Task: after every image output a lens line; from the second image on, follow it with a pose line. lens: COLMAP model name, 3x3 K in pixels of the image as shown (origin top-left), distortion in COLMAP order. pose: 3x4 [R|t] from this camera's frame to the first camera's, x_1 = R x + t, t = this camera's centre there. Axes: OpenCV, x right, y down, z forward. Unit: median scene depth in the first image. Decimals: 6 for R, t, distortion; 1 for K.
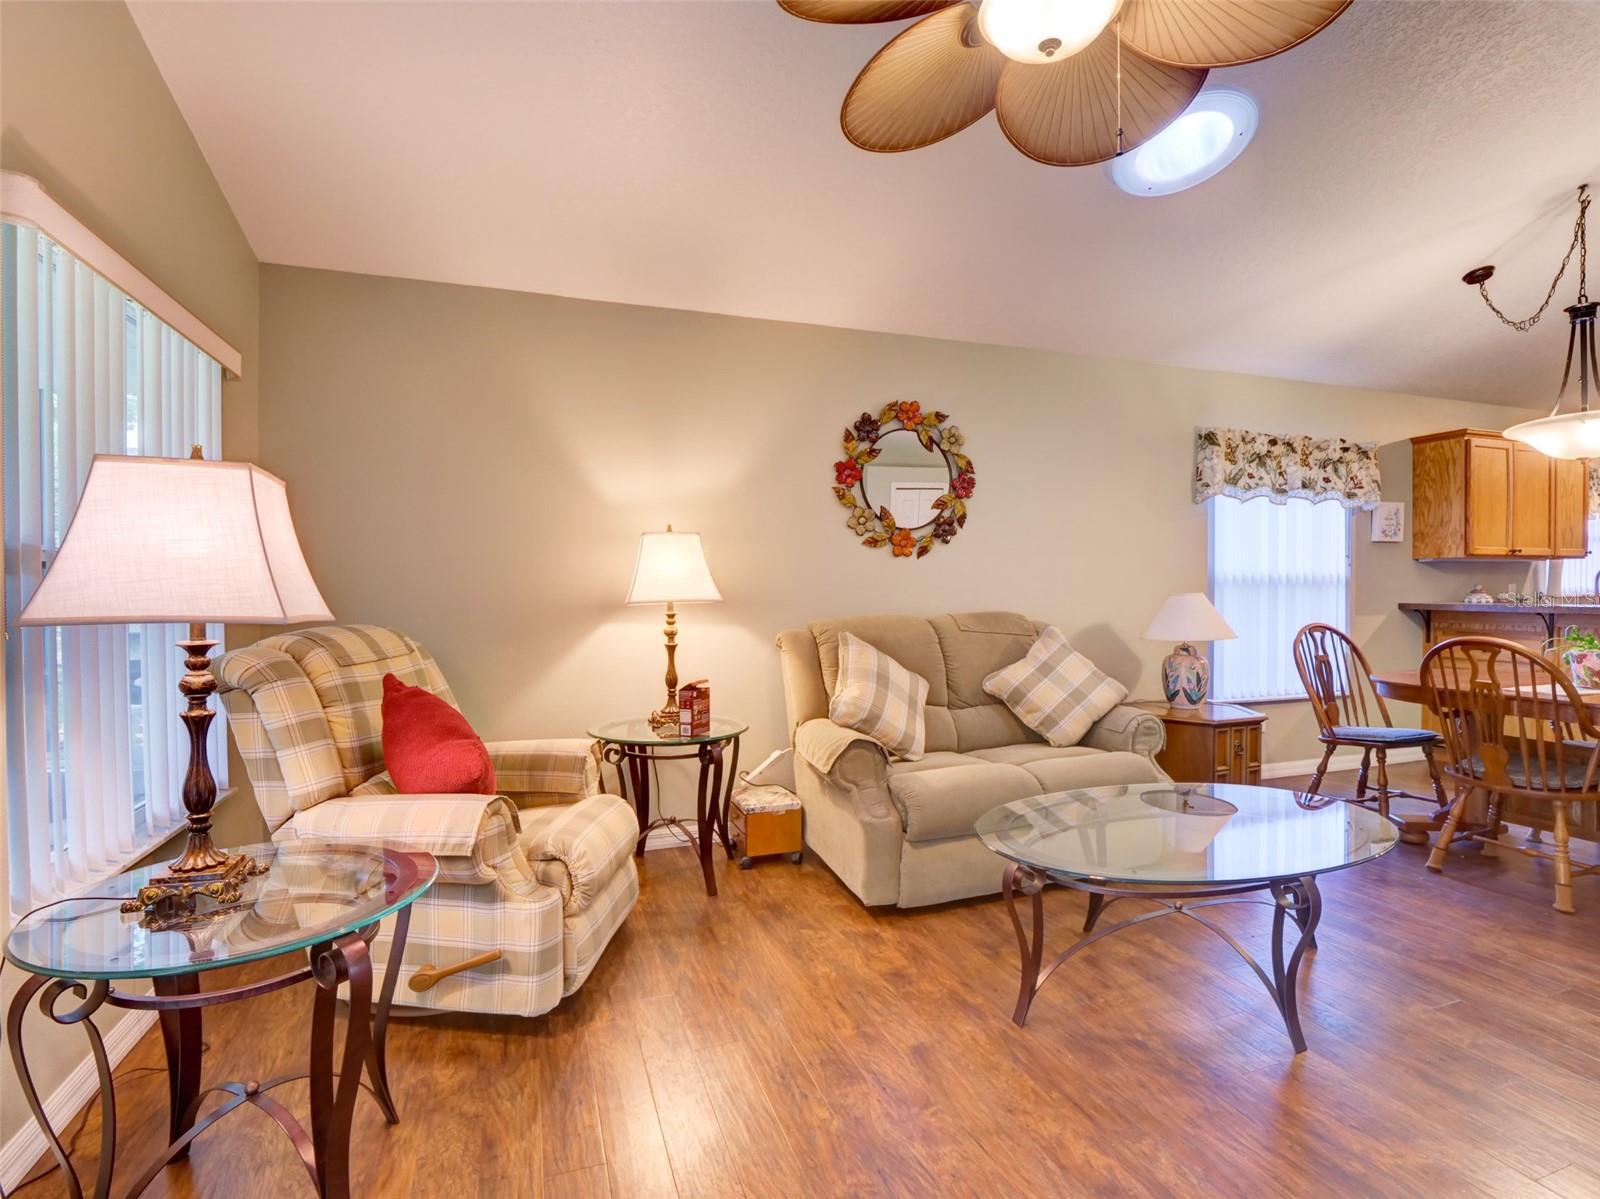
lens RADIAL K [[779.1, 0, 800.0], [0, 779.1, 599.5], [0, 0, 1]] dist [-0.011586, -0.000927]
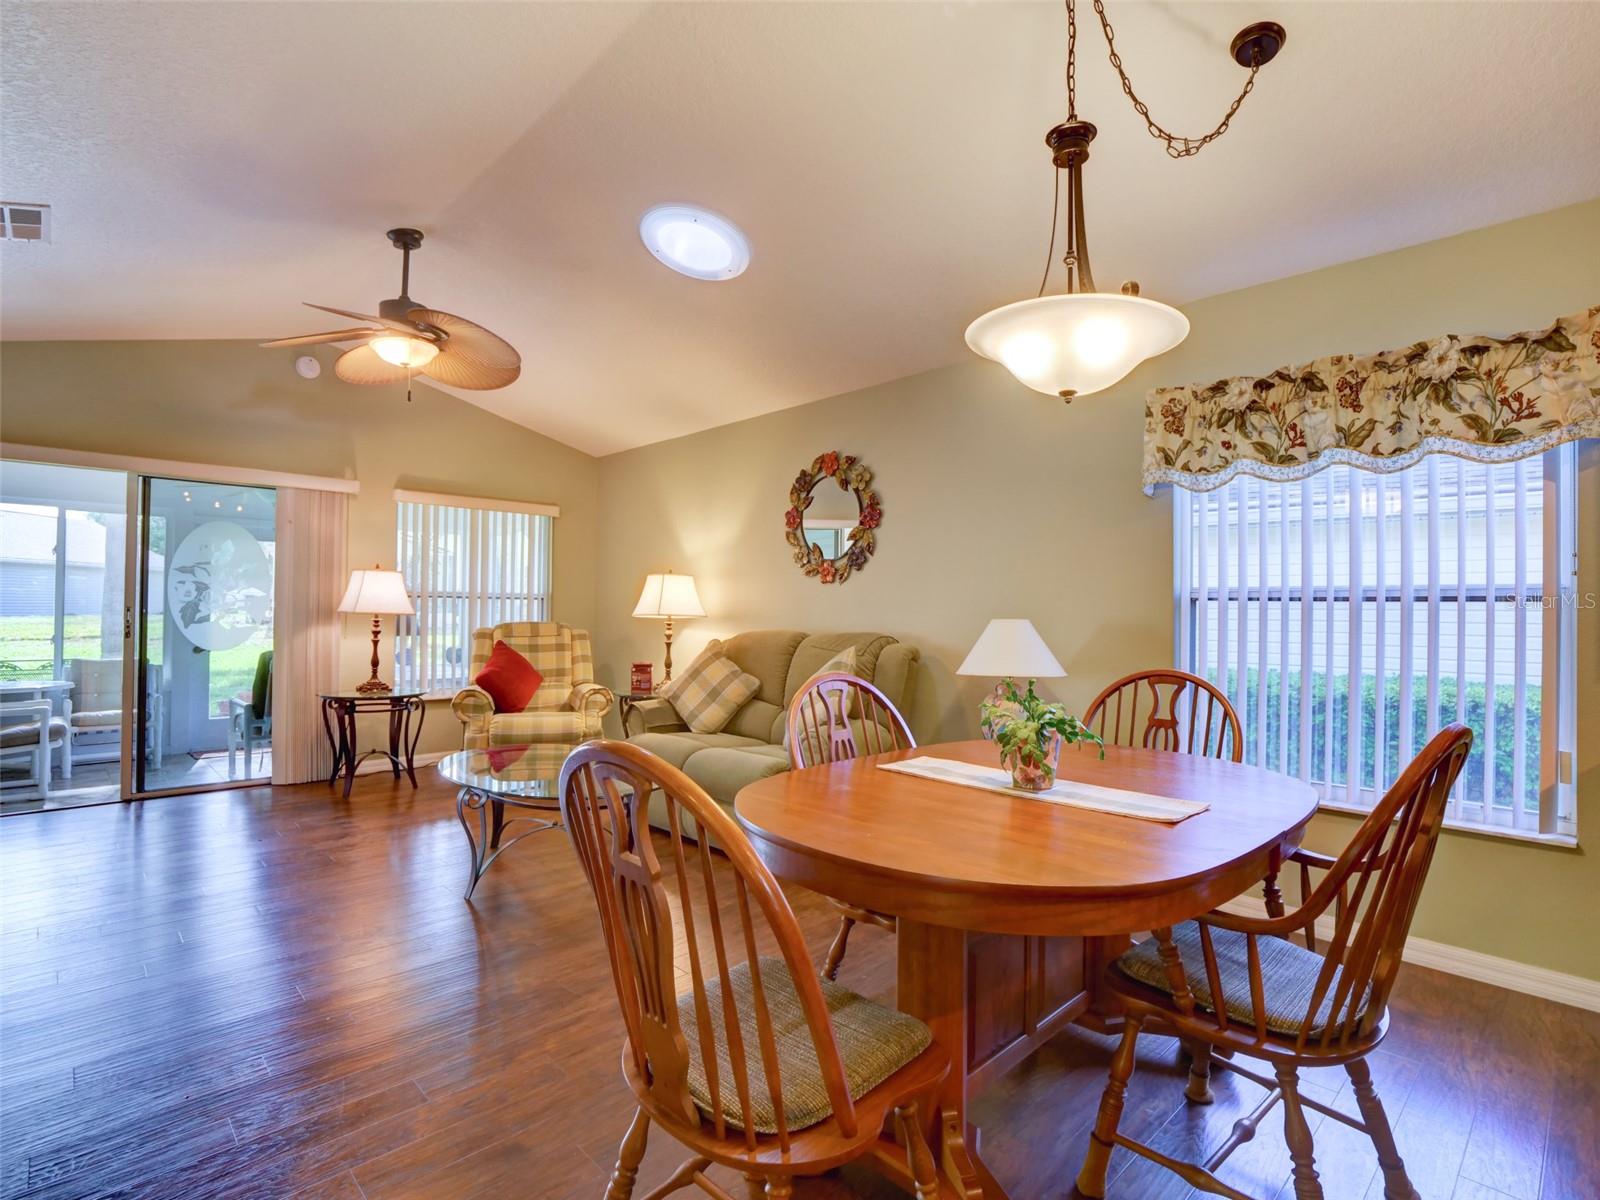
lens RADIAL K [[779.1, 0, 800.0], [0, 779.1, 600.0], [0, 0, 1]] dist [-0.011586, -0.000927]
pose [[0.424420, -0.002505, -0.905462, 1.174172], [-0.023733, 0.999622, -0.013890, -0.011553], [0.905154, 0.027384, 0.424200, 0.451334]]
